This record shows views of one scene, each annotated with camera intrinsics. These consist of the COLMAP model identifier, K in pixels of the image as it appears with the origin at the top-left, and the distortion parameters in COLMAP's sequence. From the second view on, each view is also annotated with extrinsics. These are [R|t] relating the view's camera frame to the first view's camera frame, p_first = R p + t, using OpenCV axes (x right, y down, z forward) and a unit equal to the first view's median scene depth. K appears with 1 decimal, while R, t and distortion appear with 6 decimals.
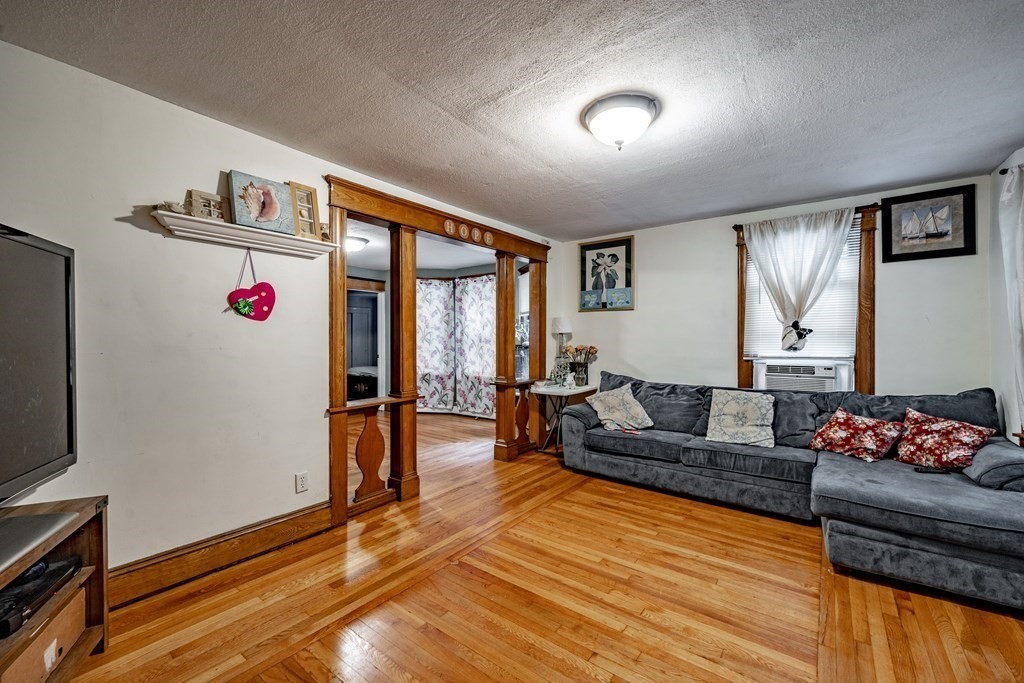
lens RADIAL K [[417.7, 0, 512.0], [0, 417.7, 341.5], [0, 0, 1]] dist [-0.000336, -0.000711]
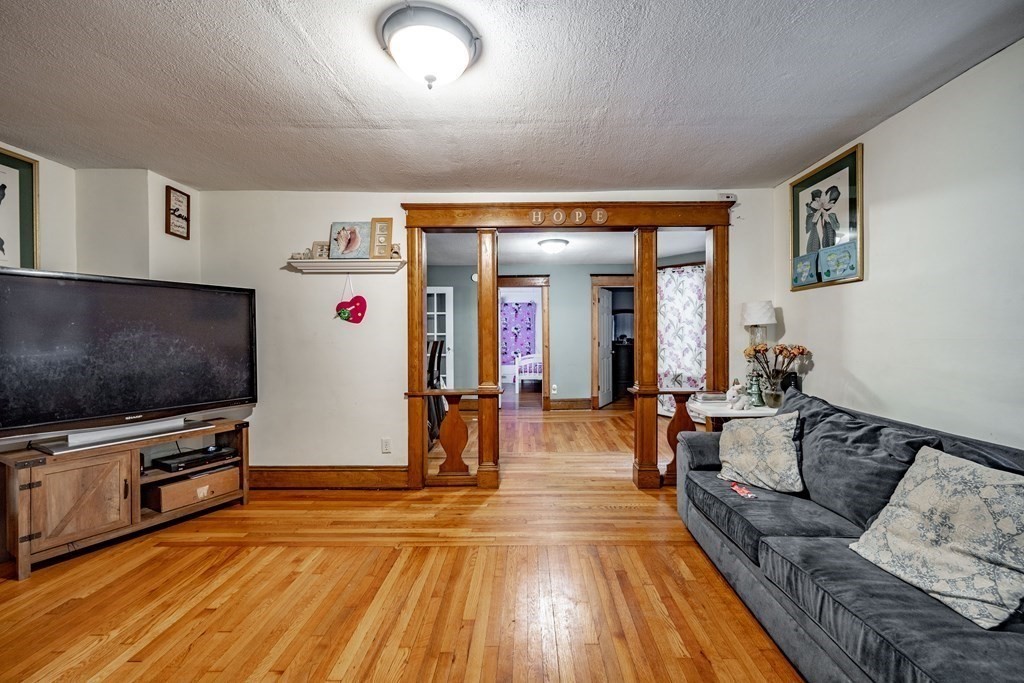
lens RADIAL K [[422.3, 0, 528.7], [0, 422.3, 340.5], [0, 0, 1]] dist [0.000747, -0.000090]
pose [[0.606070, 0.005051, -0.795395, 0.633136], [0.000522, 0.999977, 0.006748, -0.000699], [0.795411, -0.004505, 0.606053, 0.430647]]
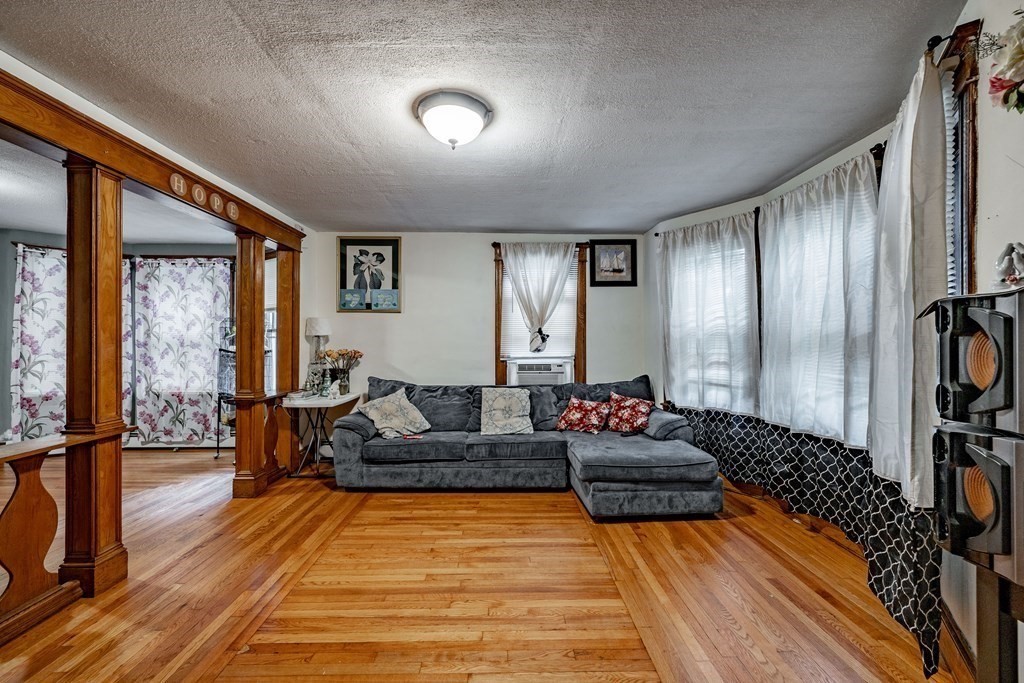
lens RADIAL K [[417.7, 0, 512.0], [0, 417.7, 341.5], [0, 0, 1]] dist [-0.000336, -0.000711]
pose [[0.781454, 0.003130, 0.623955, -0.157081], [0.002725, 0.999961, -0.008430, 0.001220], [-0.623957, 0.008288, 0.781415, 0.097051]]
